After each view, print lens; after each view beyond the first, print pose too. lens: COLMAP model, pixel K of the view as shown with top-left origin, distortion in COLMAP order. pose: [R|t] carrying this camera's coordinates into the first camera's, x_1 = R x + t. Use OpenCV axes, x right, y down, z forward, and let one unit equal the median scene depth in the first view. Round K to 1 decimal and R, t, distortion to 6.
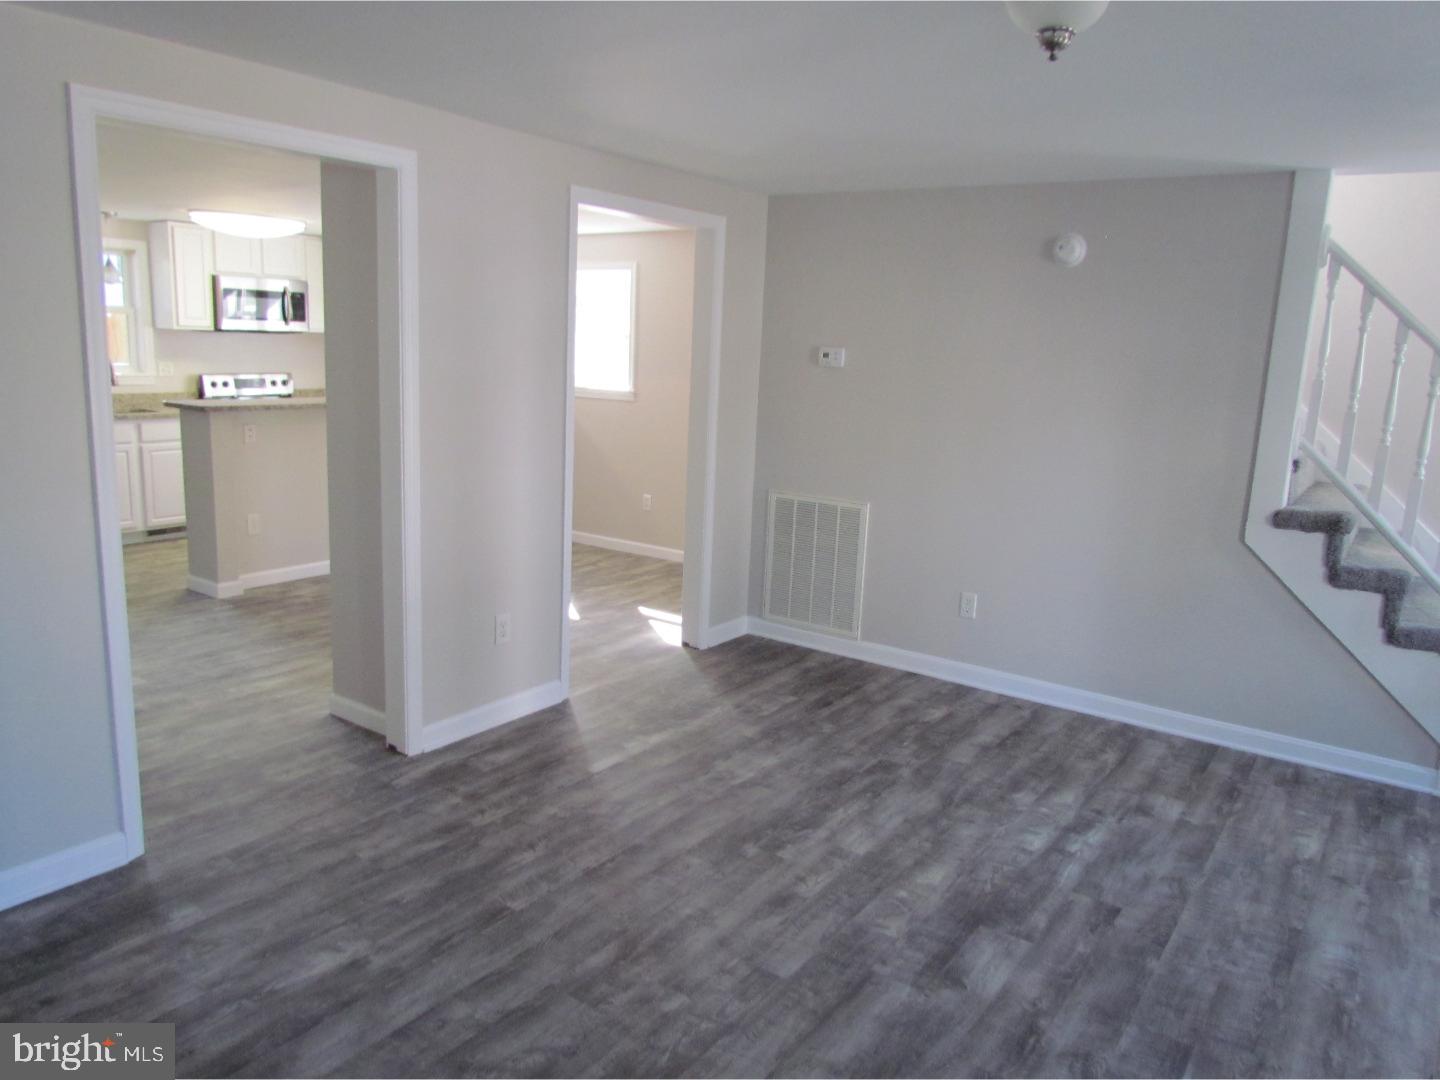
lens RADIAL K [[1021.1, 0, 726.3], [0, 1021.1, 540.2], [0, 0, 1]] dist [-0.029241, 0.008267]
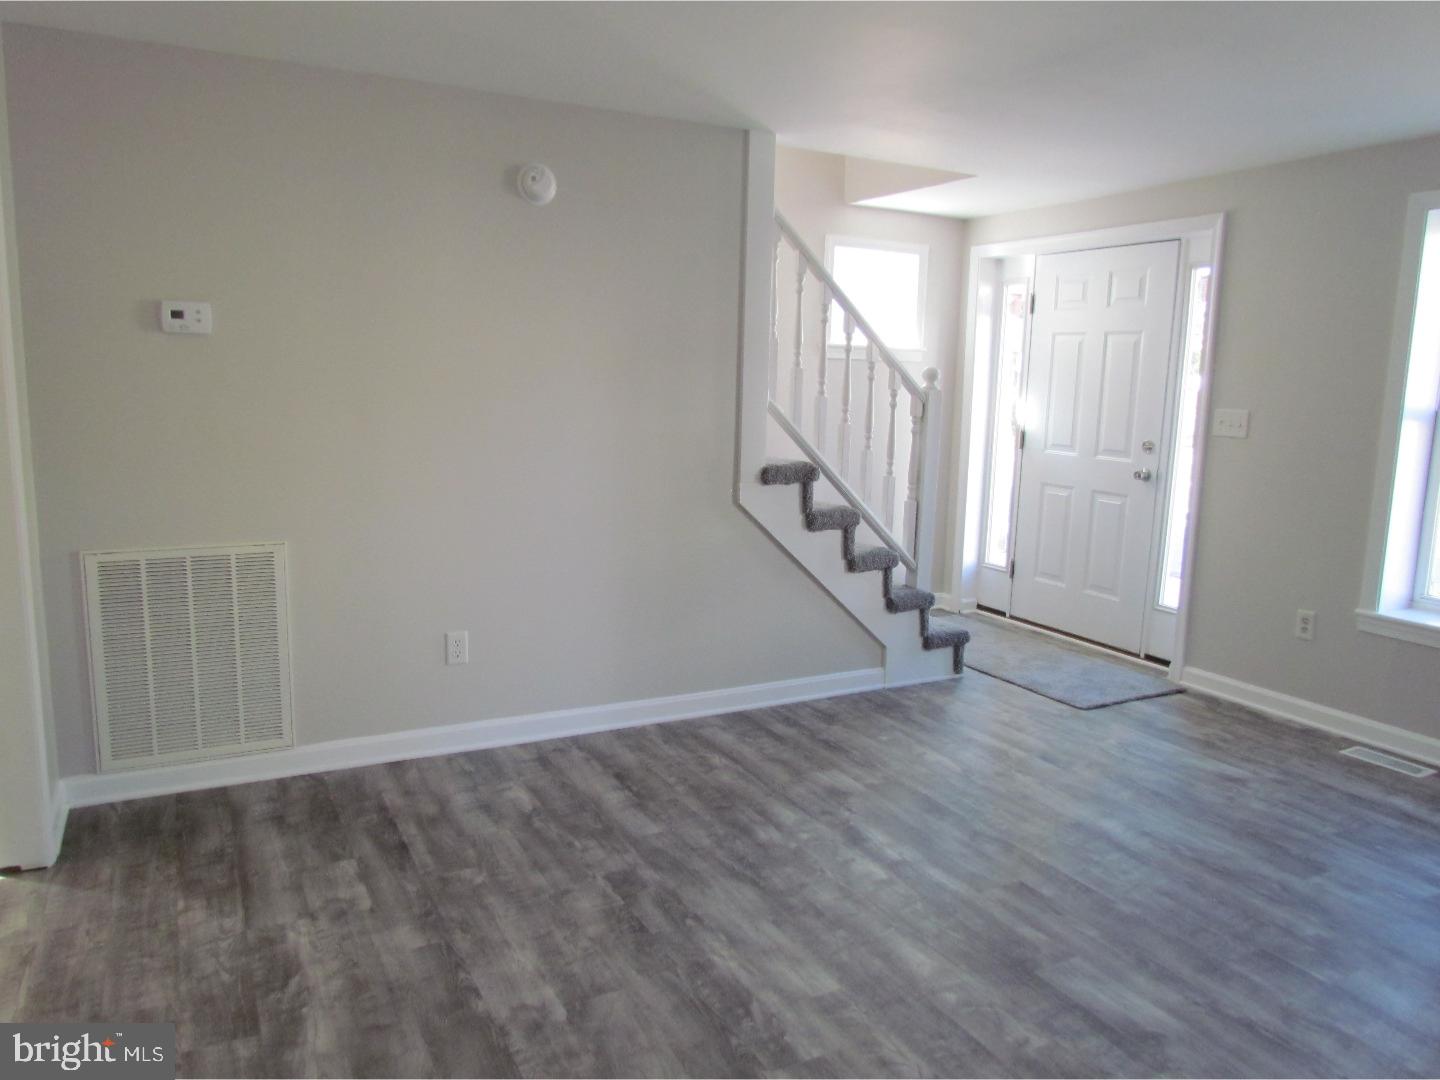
lens RADIAL K [[1021.1, 0, 718.1], [0, 1021.1, 538.0], [0, 0, 1]] dist [-0.029241, 0.008267]
pose [[0.458849, -0.173077, 0.871494, -0.374266], [0.166974, 0.980166, 0.106745, -0.075347], [-0.872684, 0.096537, 0.478647, 0.544954]]
